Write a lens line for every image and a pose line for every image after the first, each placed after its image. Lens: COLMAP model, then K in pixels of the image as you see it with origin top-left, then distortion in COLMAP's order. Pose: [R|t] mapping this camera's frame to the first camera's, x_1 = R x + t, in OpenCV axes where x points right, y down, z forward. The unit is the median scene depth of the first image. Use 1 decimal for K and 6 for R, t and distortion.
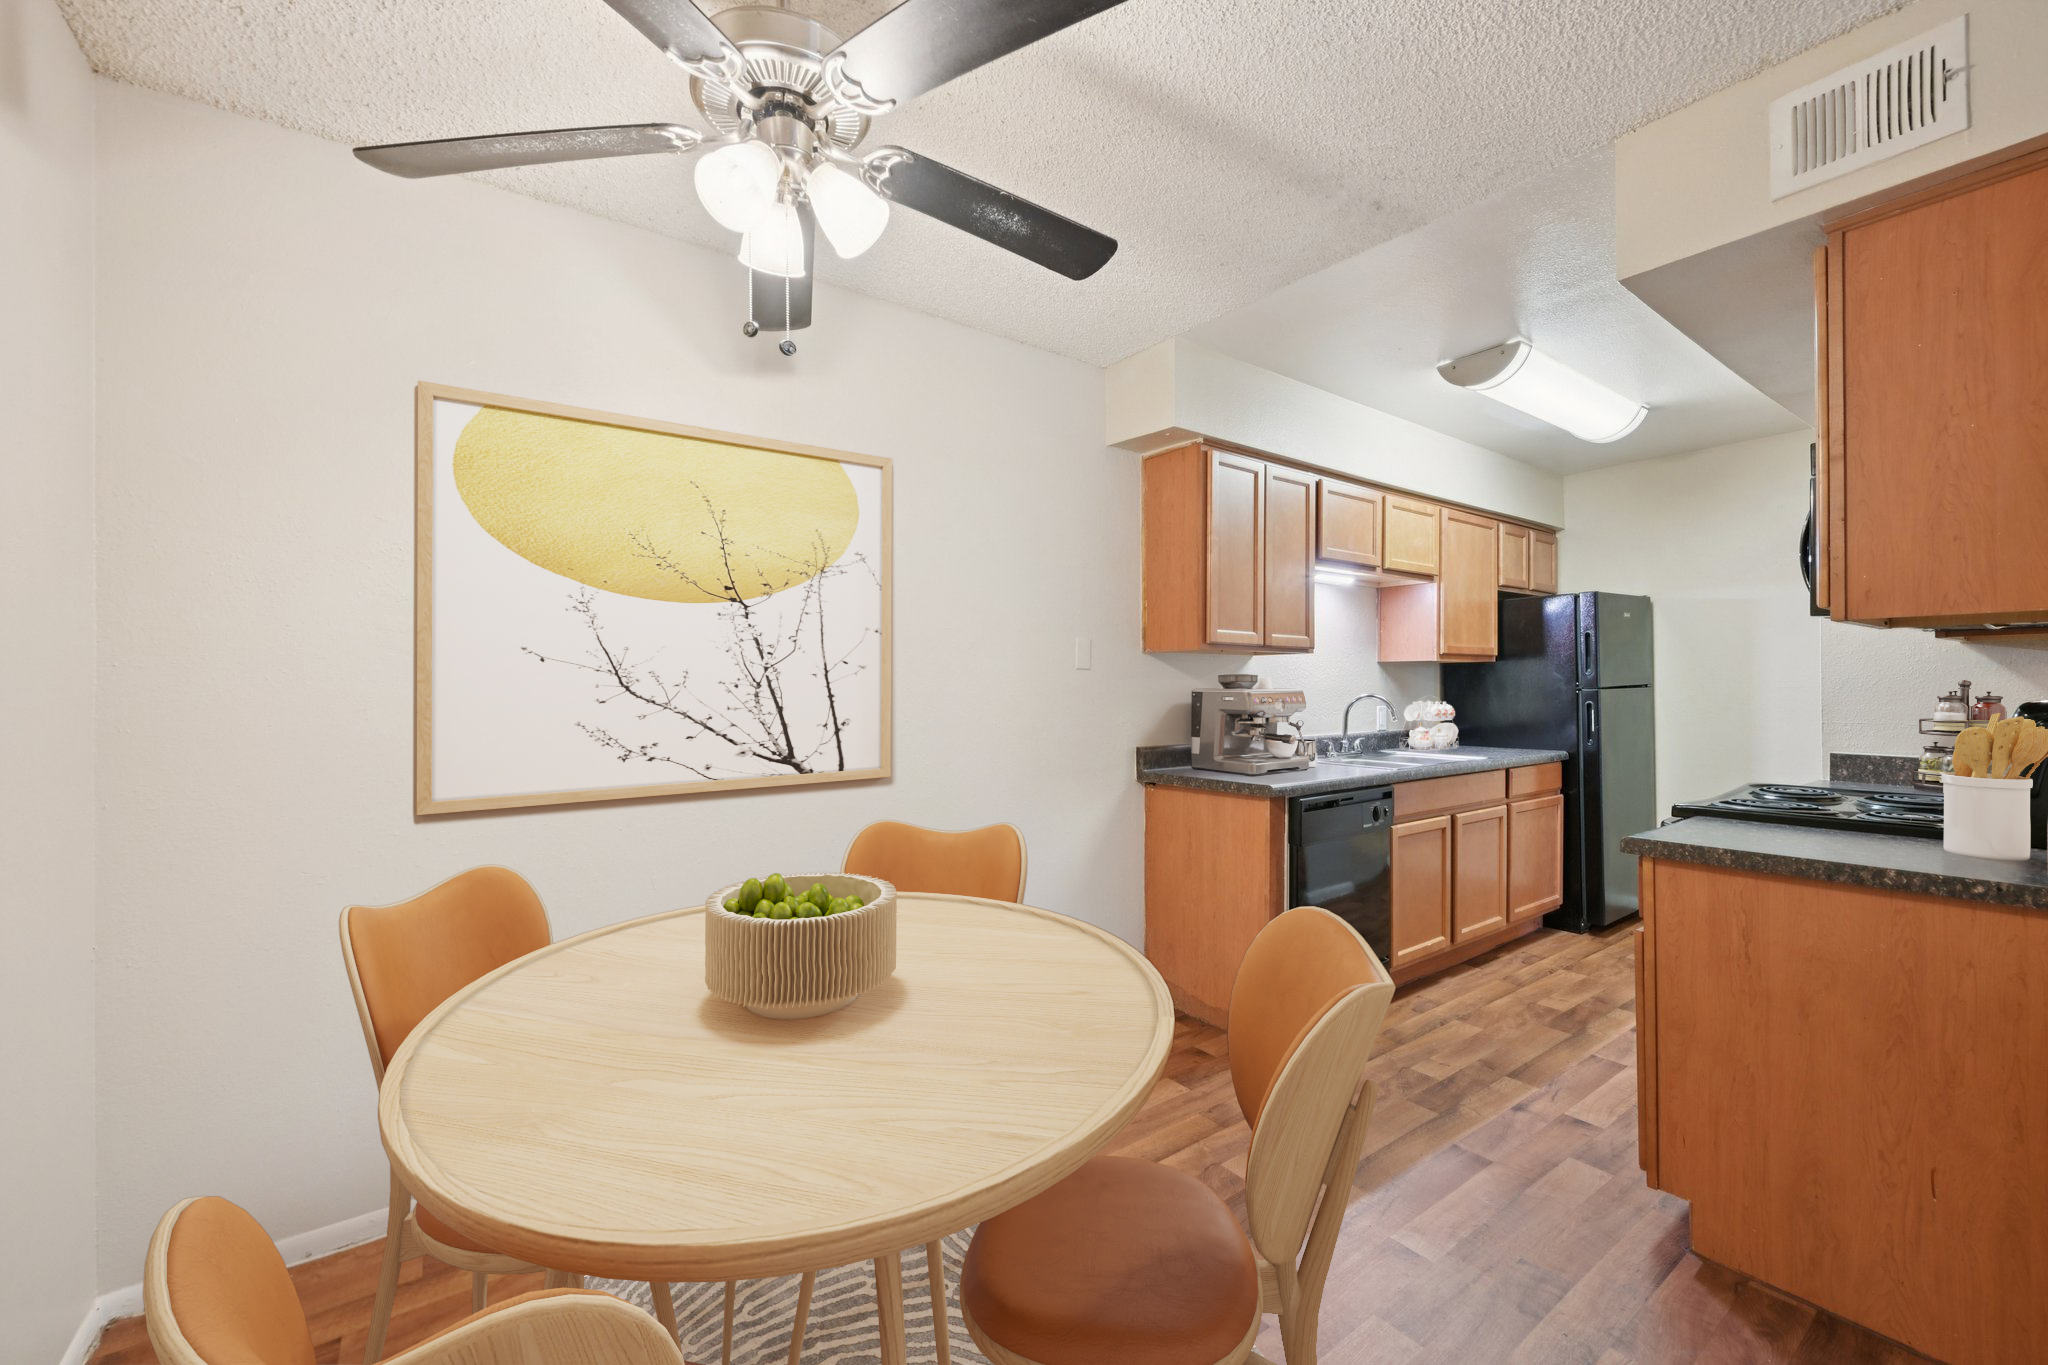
lens RADIAL K [[807.9, 0, 1025.1], [0, 807.9, 685.8], [0, 0, 1]] dist [-0.000295, -0.000159]
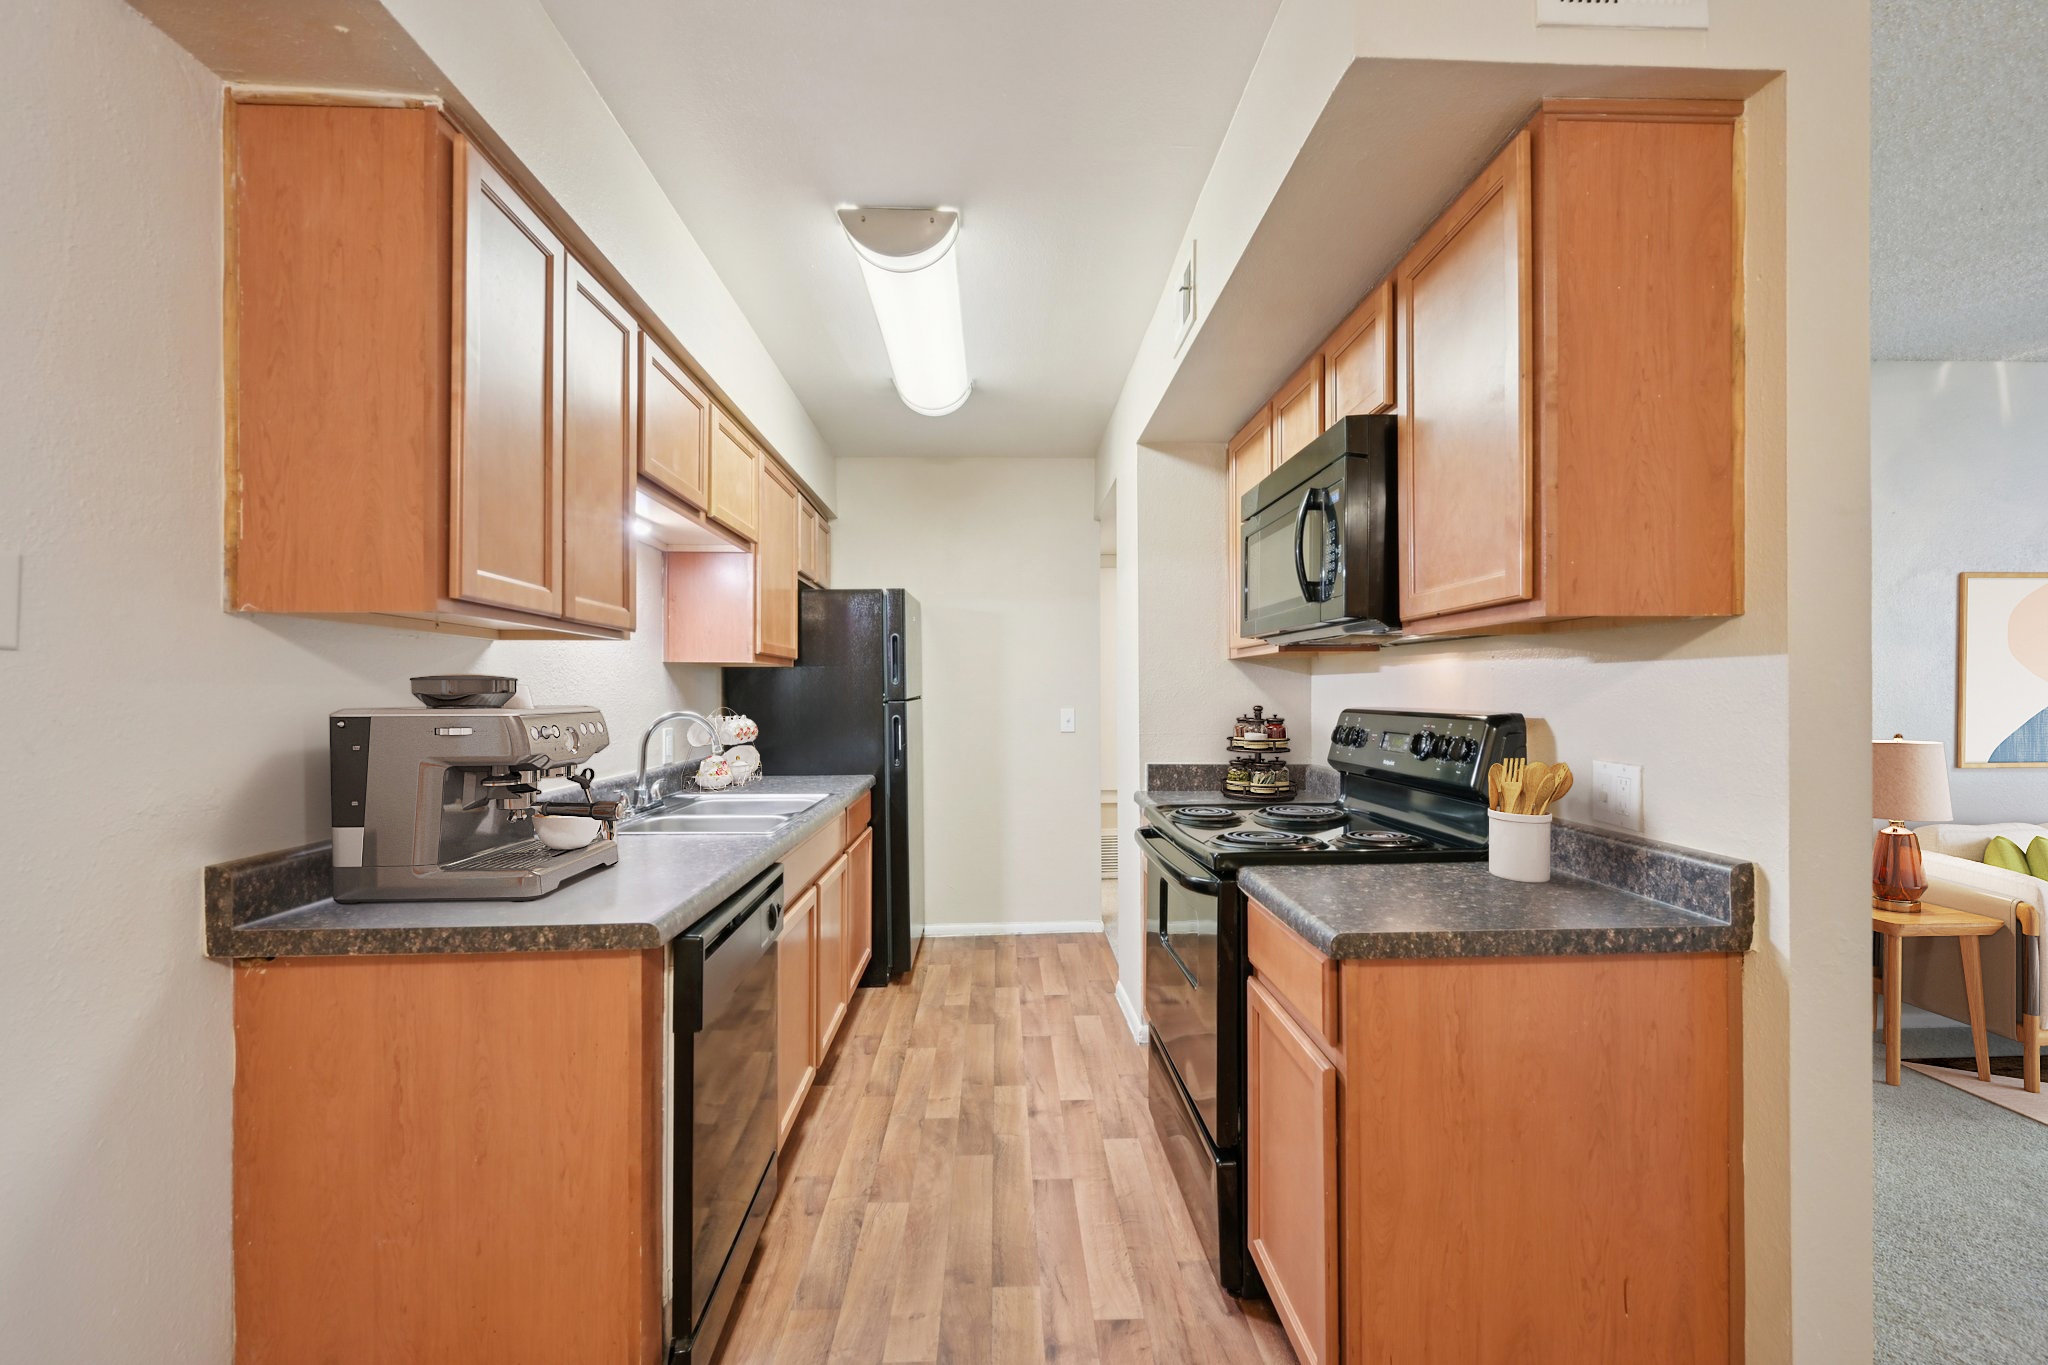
lens RADIAL K [[851.9, 0, 1030.1], [0, 851.9, 692.4], [0, 0, 1]] dist [0.002055, 0.000245]
pose [[0.554110, 0.002849, 0.832438, 0.021758], [0.000470, 0.999993, -0.003735, -0.002104], [-0.832443, 0.002461, 0.554105, 0.463223]]
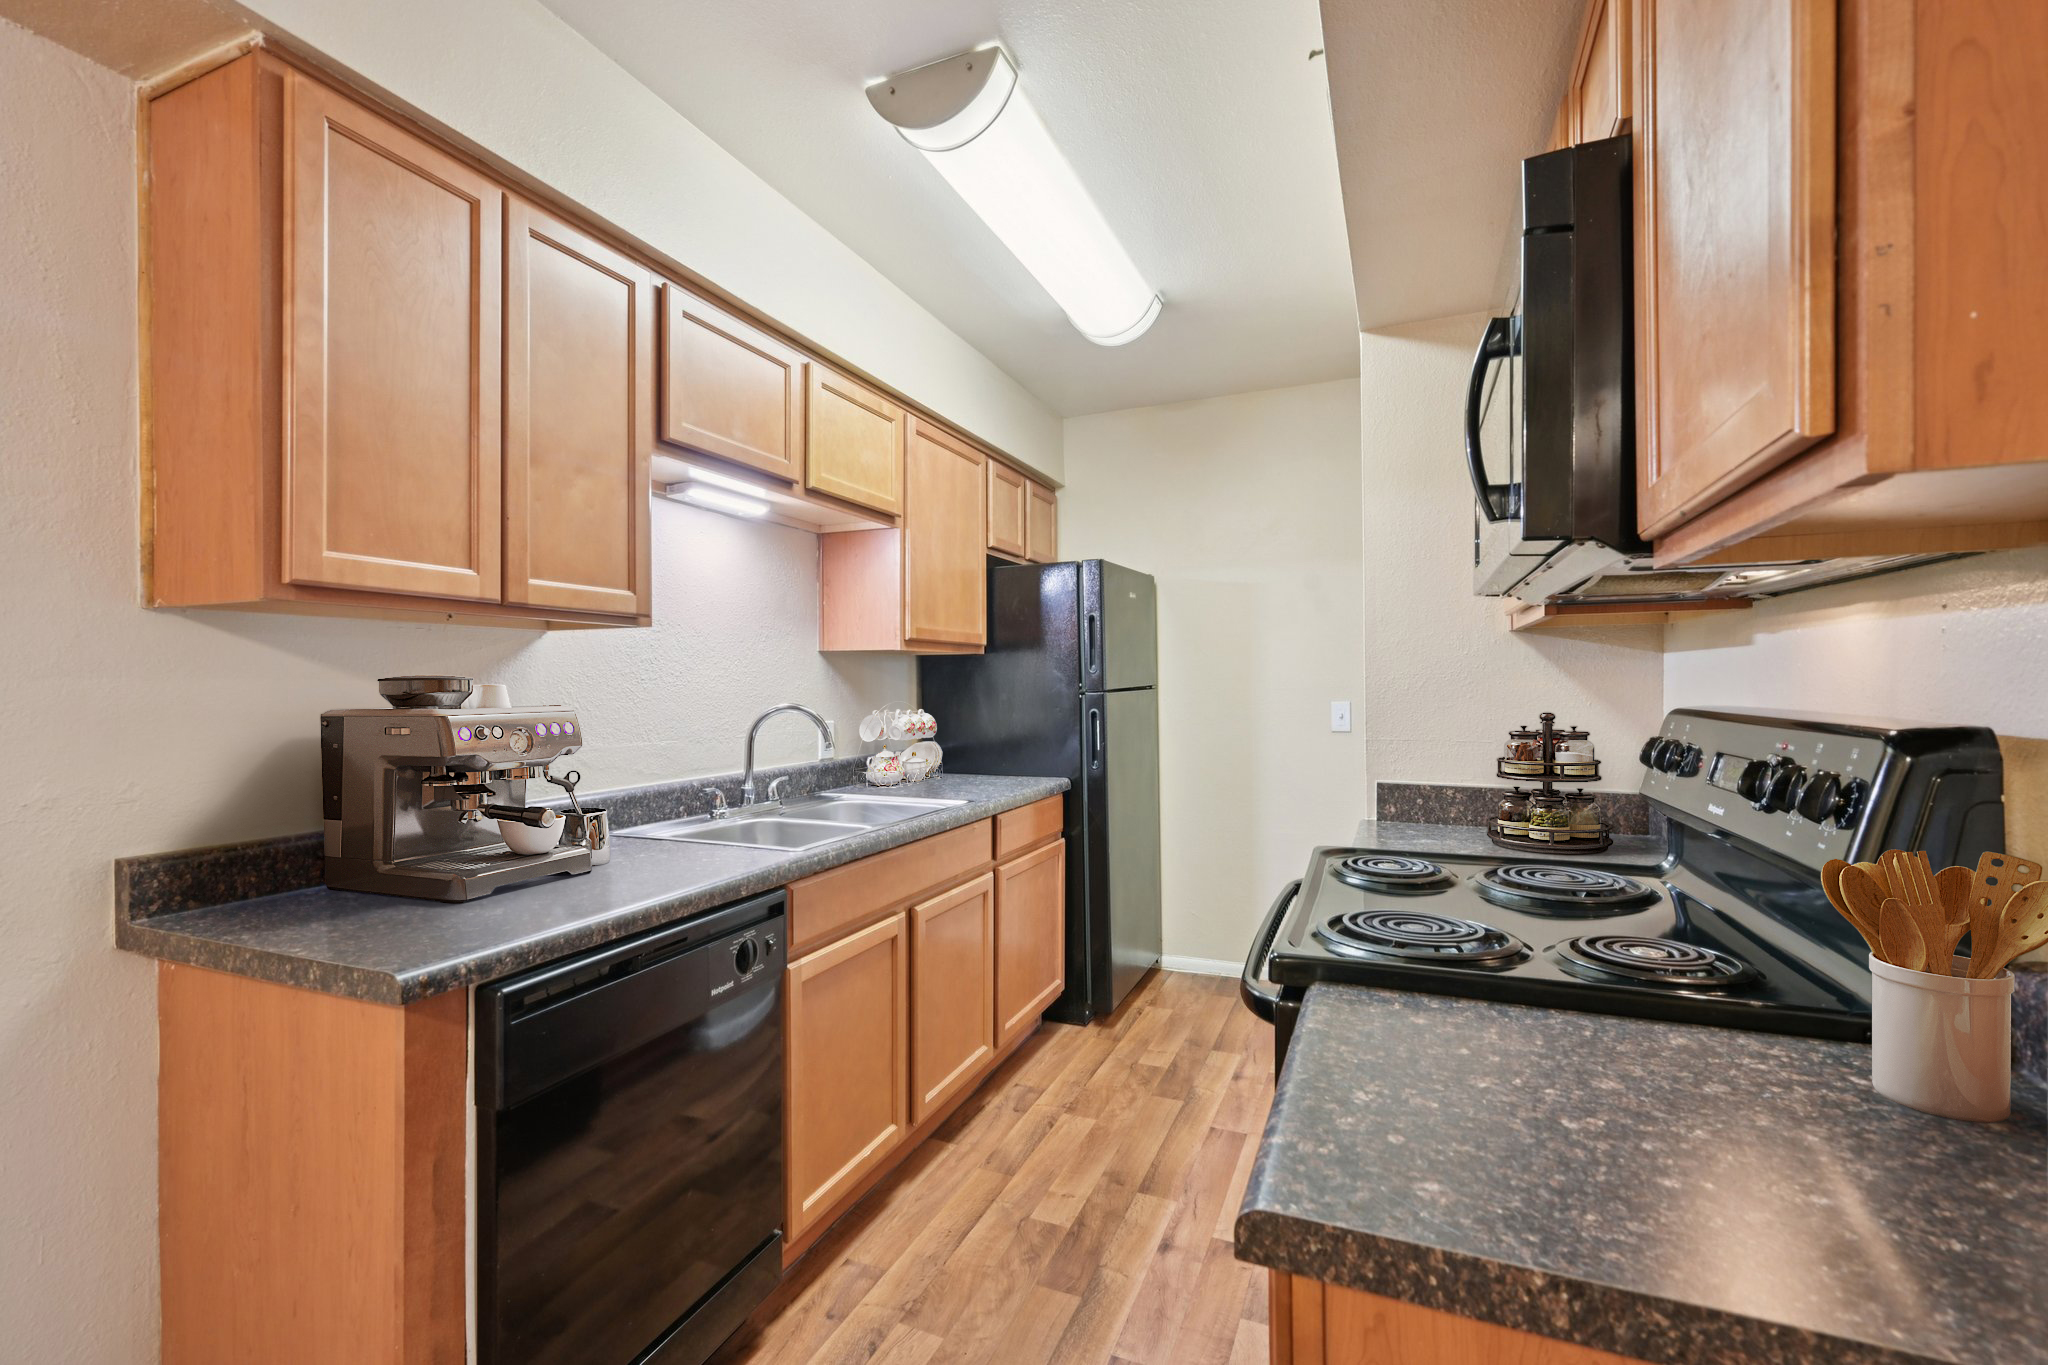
lens RADIAL K [[881.8, 0, 1016.6], [0, 881.8, 685.3], [0, 0, 1]] dist [0.001261, -0.000276]
pose [[0.859590, -0.003303, 0.510974, 0.282380], [0.003629, 0.999993, 0.000360, -0.003400], [-0.510972, 0.001545, 0.859596, 0.428456]]
